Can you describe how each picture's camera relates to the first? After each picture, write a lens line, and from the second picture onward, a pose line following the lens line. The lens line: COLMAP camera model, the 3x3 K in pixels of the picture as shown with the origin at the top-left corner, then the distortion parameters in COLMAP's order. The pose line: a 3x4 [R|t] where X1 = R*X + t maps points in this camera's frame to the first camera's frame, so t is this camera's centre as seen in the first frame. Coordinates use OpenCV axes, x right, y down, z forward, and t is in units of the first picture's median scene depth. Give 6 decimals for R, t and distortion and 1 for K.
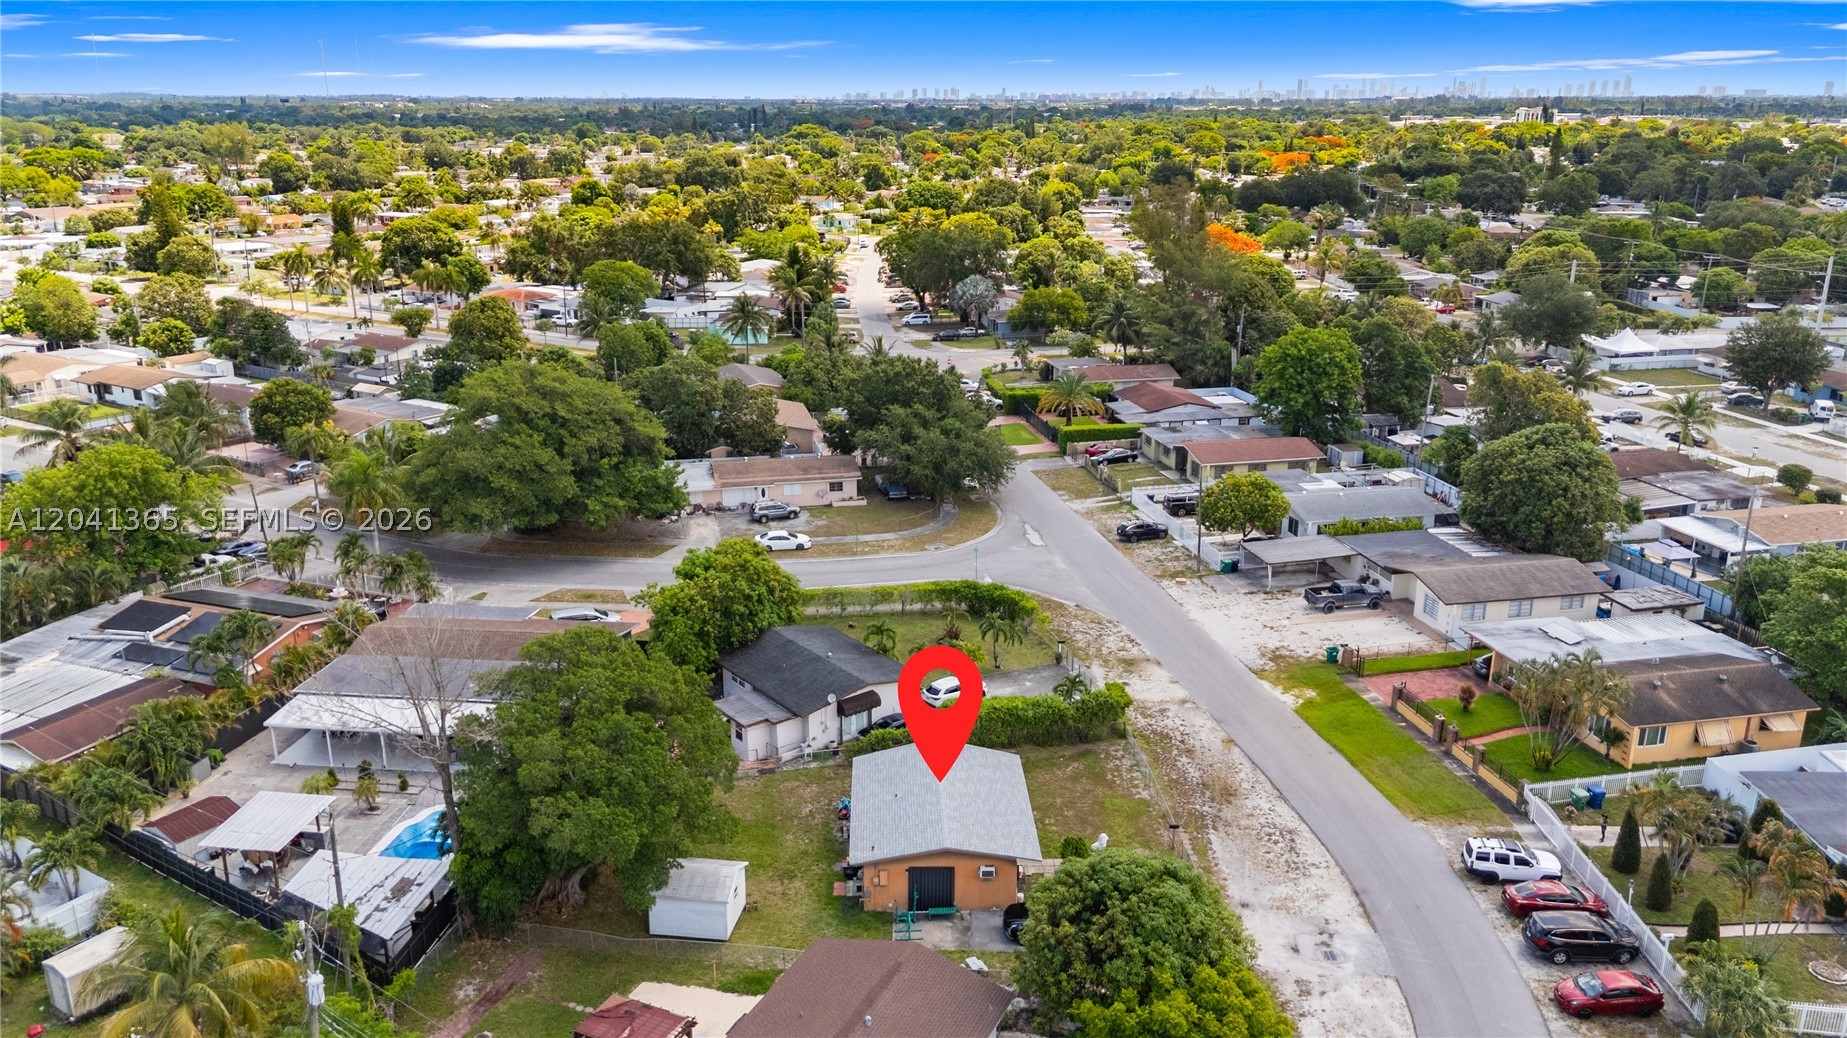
lens RADIAL K [[1377.3, 0, 922.9], [0, 1377.3, 512.6], [0, 0, 1]] dist [0.115186, -0.141087]
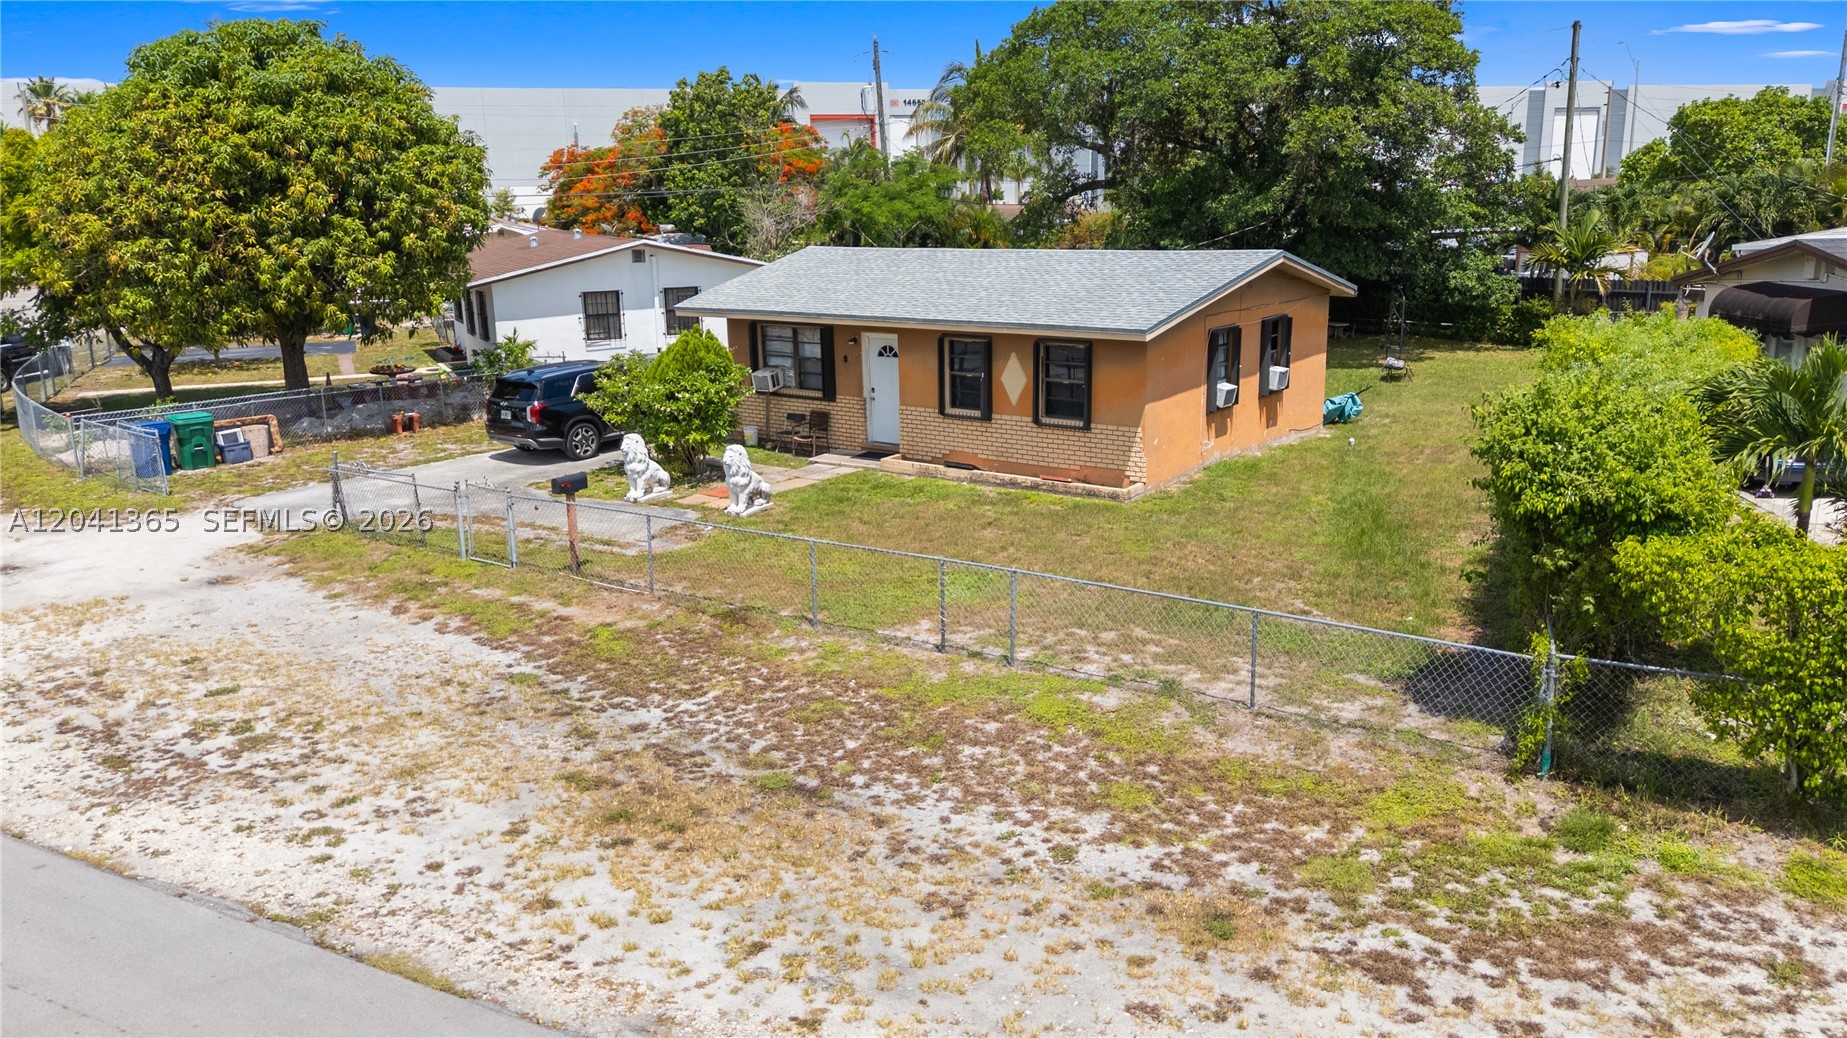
lens RADIAL K [[1377.3, 0, 922.9], [0, 1377.3, 512.6], [0, 0, 1]] dist [0.115186, -0.141087]
pose [[-0.623583, 0.194328, -0.757219, 0.278928], [-0.208751, 0.892049, 0.400840, 0.089385], [0.753370, 0.408027, -0.515700, 0.972825]]
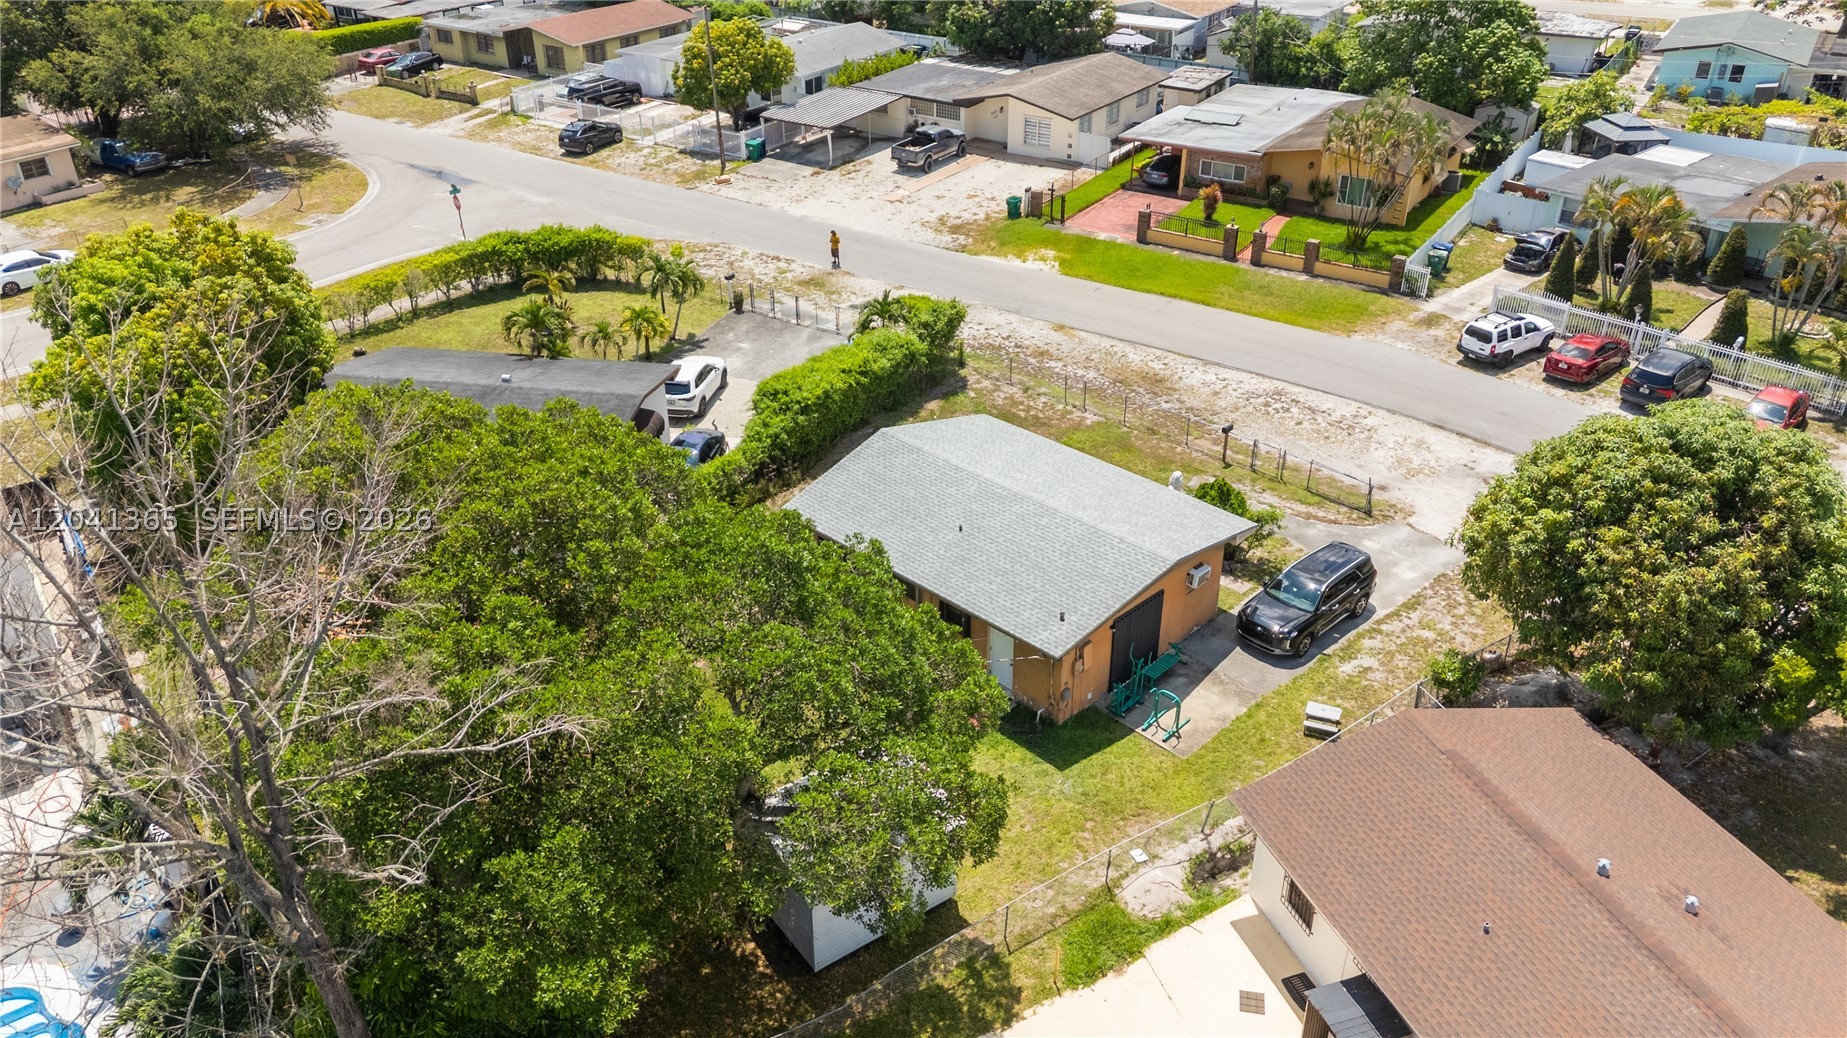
lens RADIAL K [[1348.0, 0, 923.5], [0, 1348.0, 519.0], [0, 0, 1]] dist [0.079837, -0.063892]
pose [[0.721107, -0.352641, 0.596363, -0.280234], [0.205049, 0.930838, 0.302483, 0.027104], [-0.661785, -0.095839, 0.743542, 0.488192]]
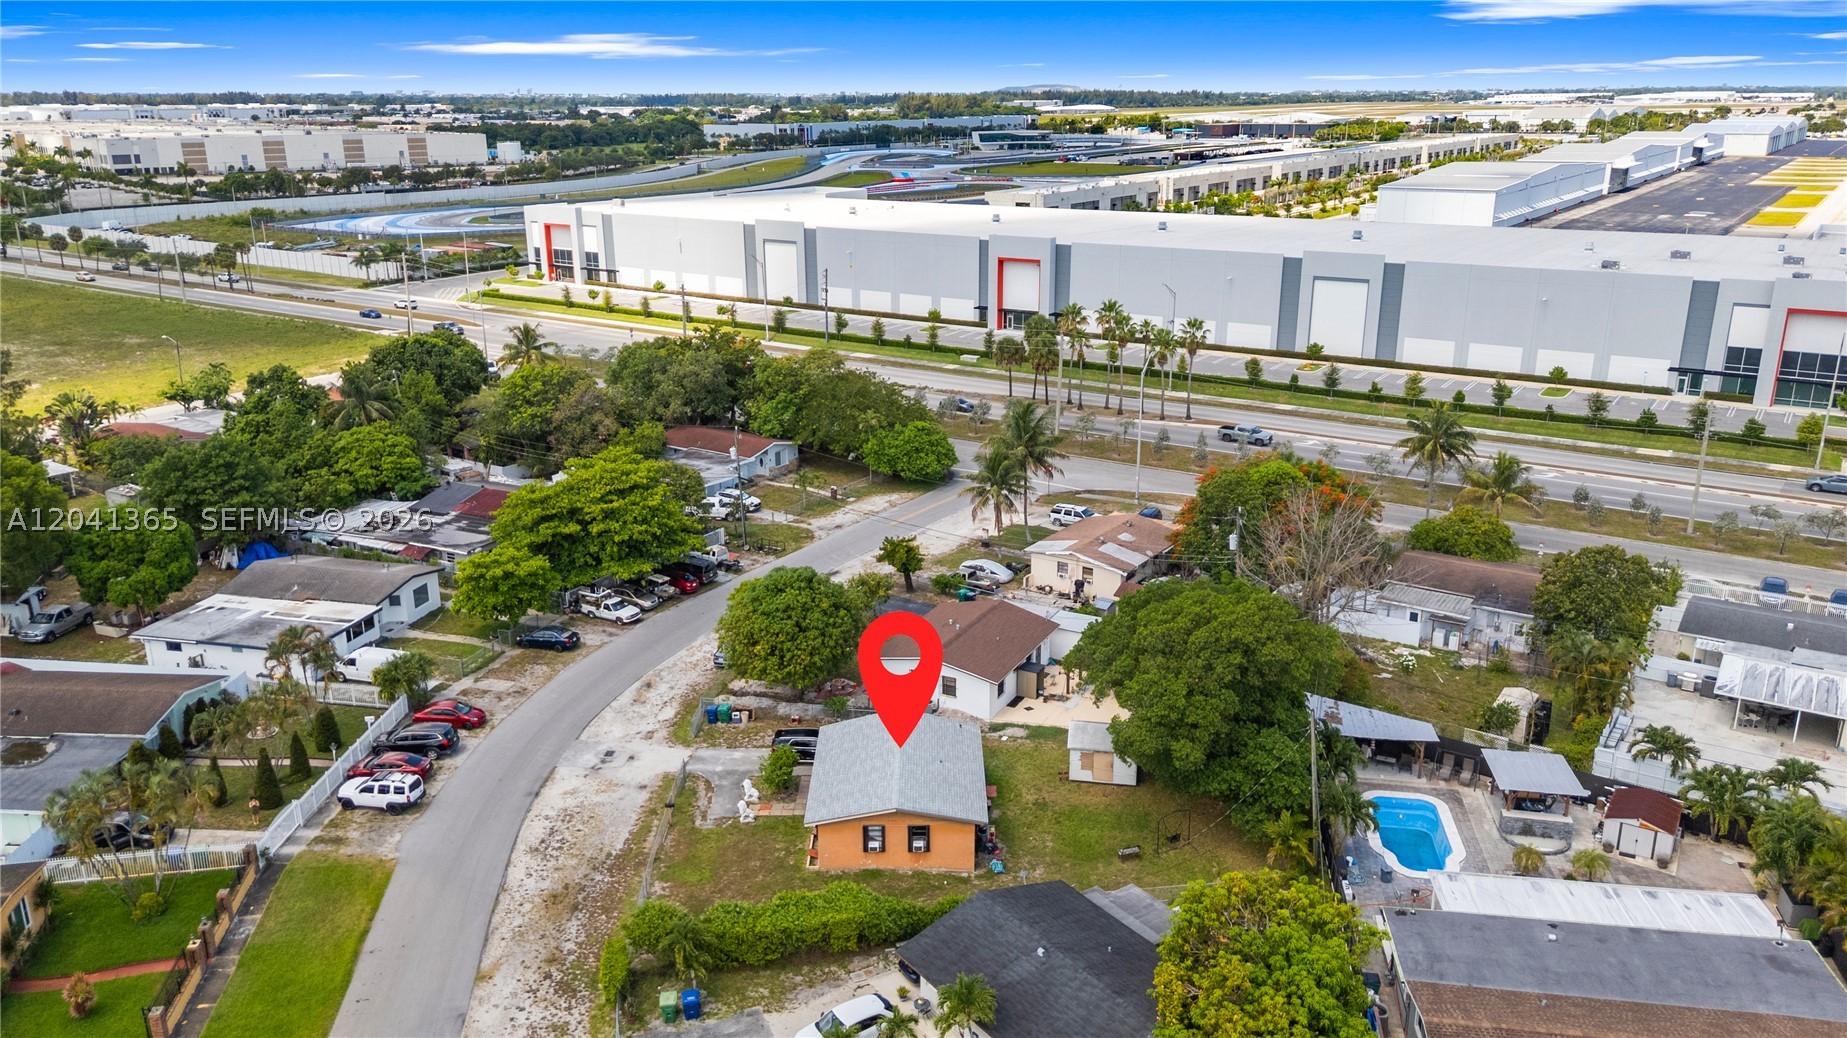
lens RADIAL K [[1341.2, 0, 930.0], [0, 1341.2, 518.4], [0, 0, 1]] dist [0.093300, -0.132818]
pose [[-0.999627, -0.006502, 0.026538, -0.029143], [0.009517, 0.827606, 0.561229, -0.412776], [-0.025613, 0.561272, -0.827235, 1.387761]]
